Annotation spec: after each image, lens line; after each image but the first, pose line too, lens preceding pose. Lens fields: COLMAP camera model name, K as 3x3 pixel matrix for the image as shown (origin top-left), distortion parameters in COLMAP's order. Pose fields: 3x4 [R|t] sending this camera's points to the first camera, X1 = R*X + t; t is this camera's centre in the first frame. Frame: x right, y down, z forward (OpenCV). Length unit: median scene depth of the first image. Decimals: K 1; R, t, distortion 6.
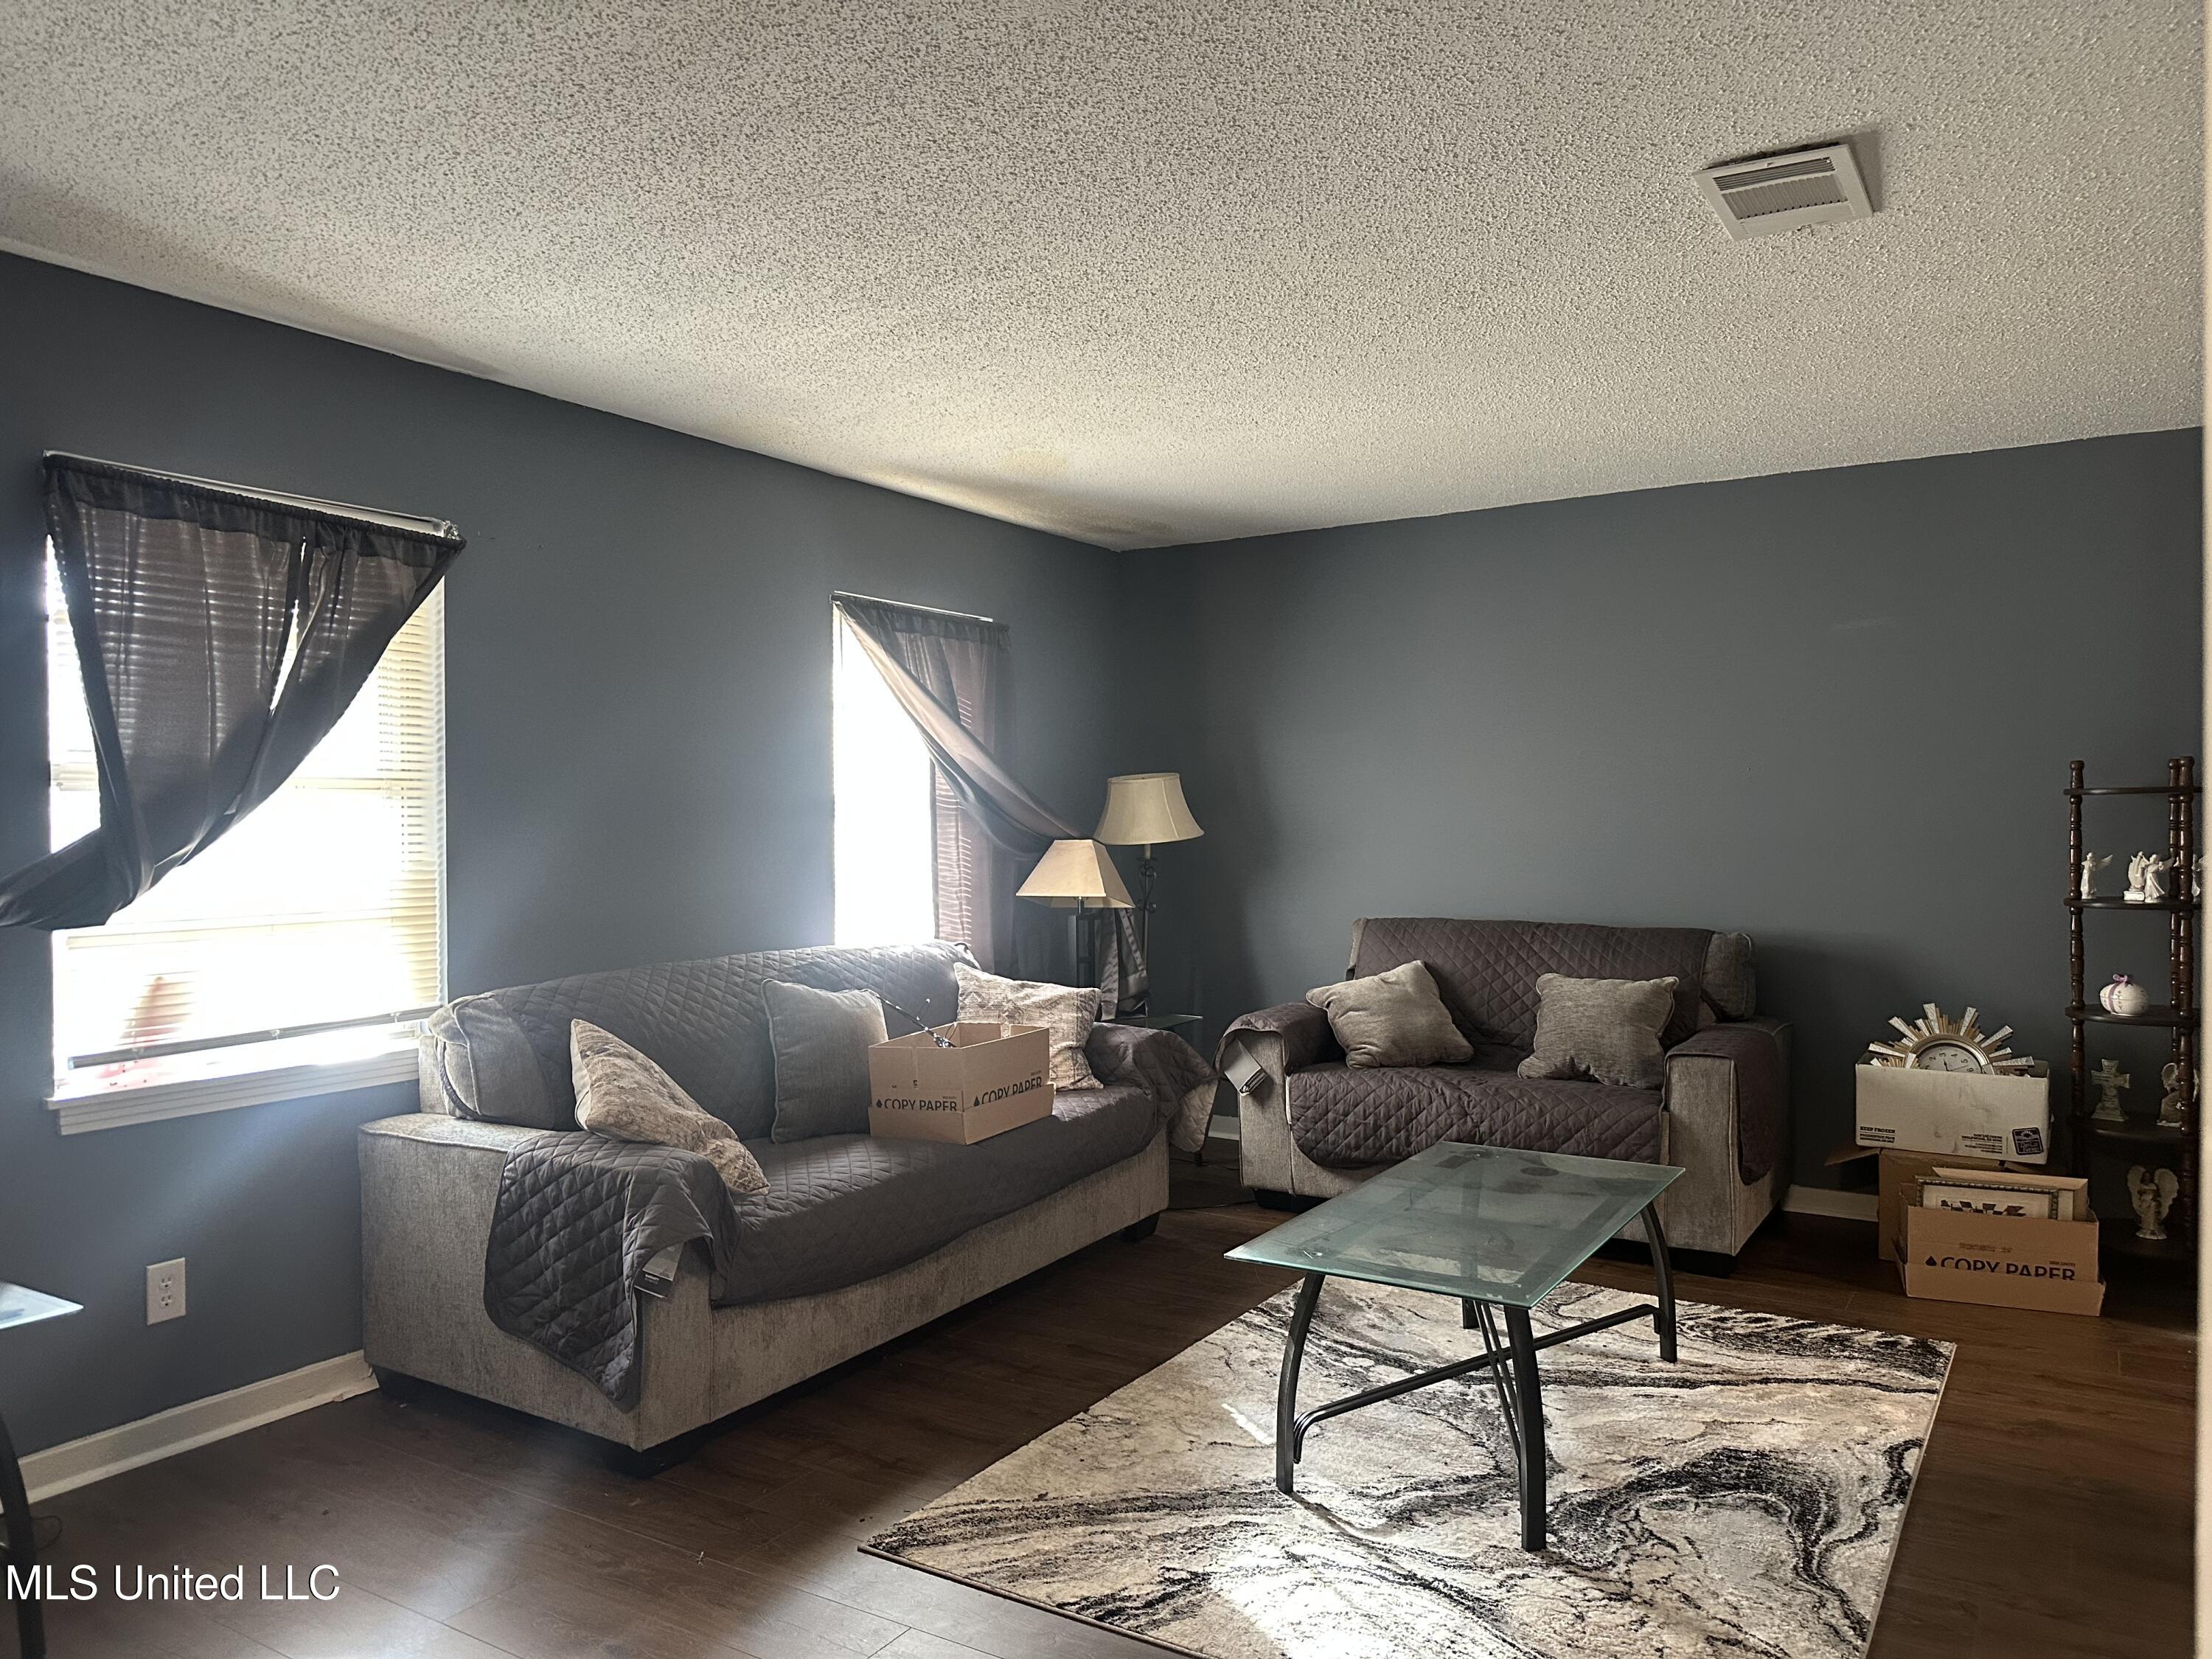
lens RADIAL K [[1516.0, 0, 1101.7], [0, 1516.0, 843.3], [0, 0, 1]] dist [0.072028, -0.092093]
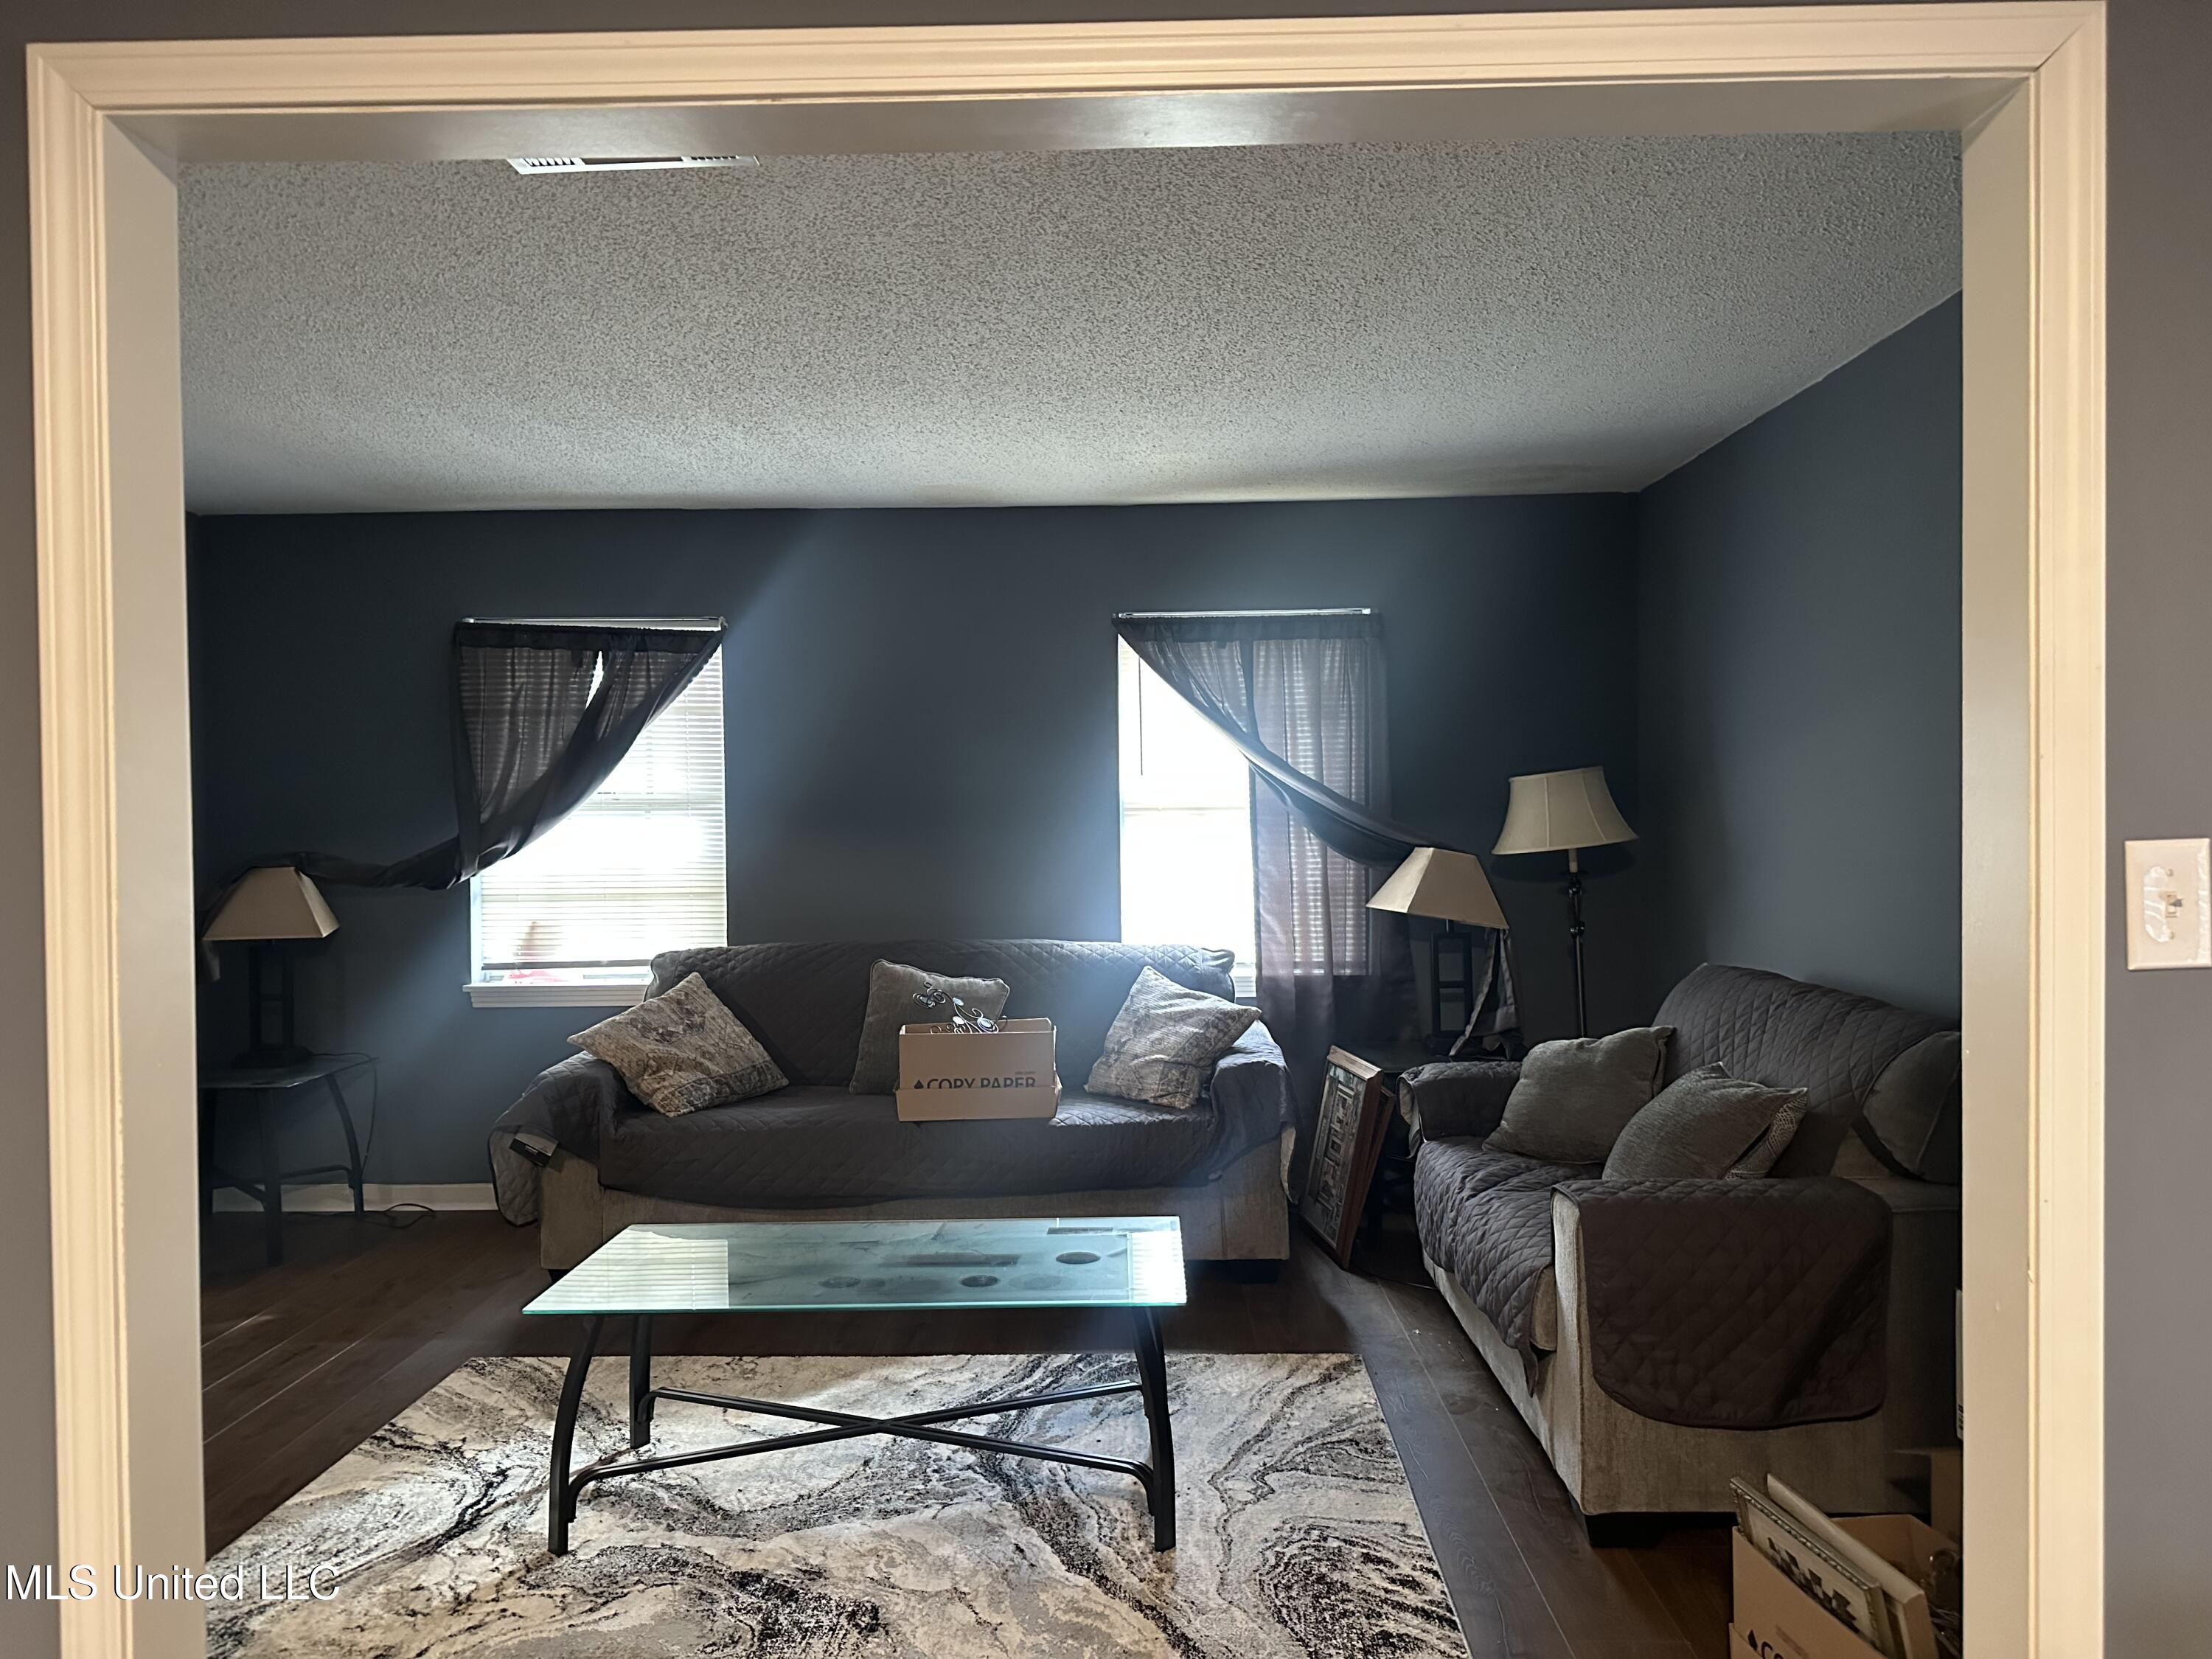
lens RADIAL K [[1516.0, 0, 1118.9], [0, 1516.0, 852.3], [0, 0, 1]] dist [0.072028, -0.092093]
pose [[0.522583, 0.013830, -0.852476, 1.042598], [-0.012506, 0.999885, 0.008555, -0.009145], [0.852497, 0.006191, 0.522696, 0.618541]]
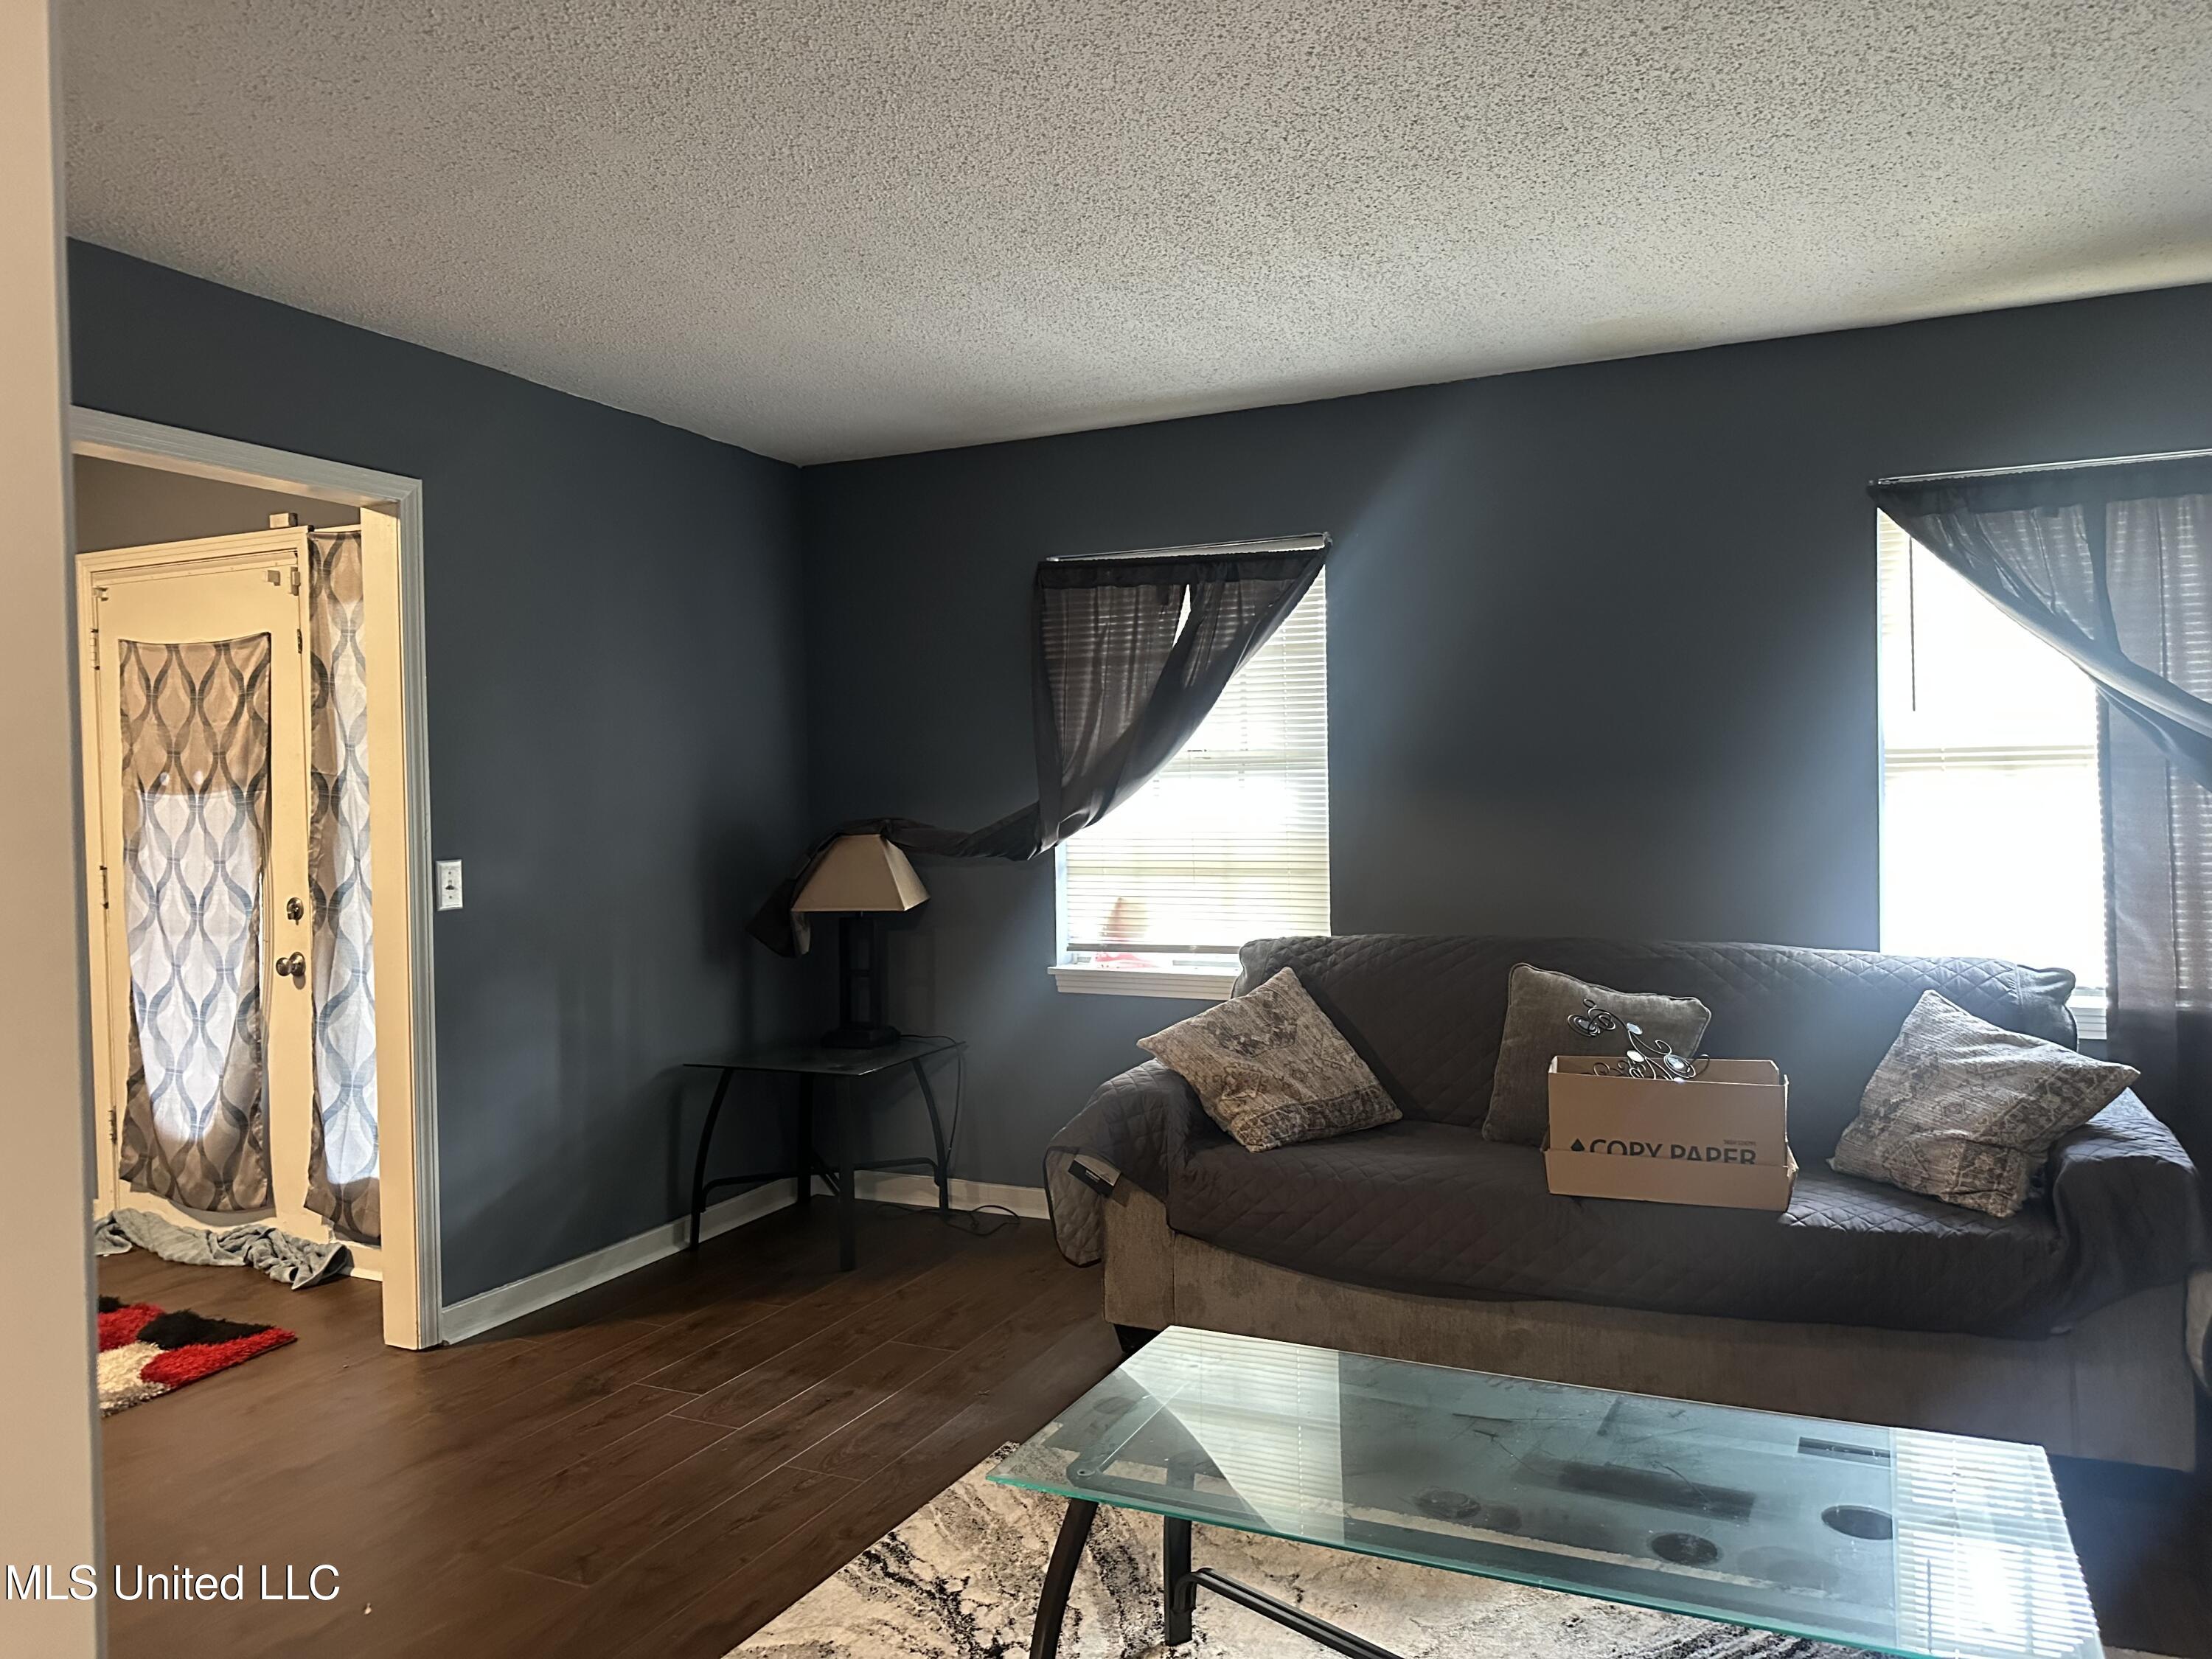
lens RADIAL K [[1516.0, 0, 1094.2], [0, 1516.0, 819.3], [0, 0, 1]] dist [0.072028, -0.092093]
pose [[0.112180, 0.013376, -0.993598, 0.756568], [-0.010824, 0.999867, 0.012238, -0.004956], [0.993629, 0.009382, 0.112310, 0.746321]]
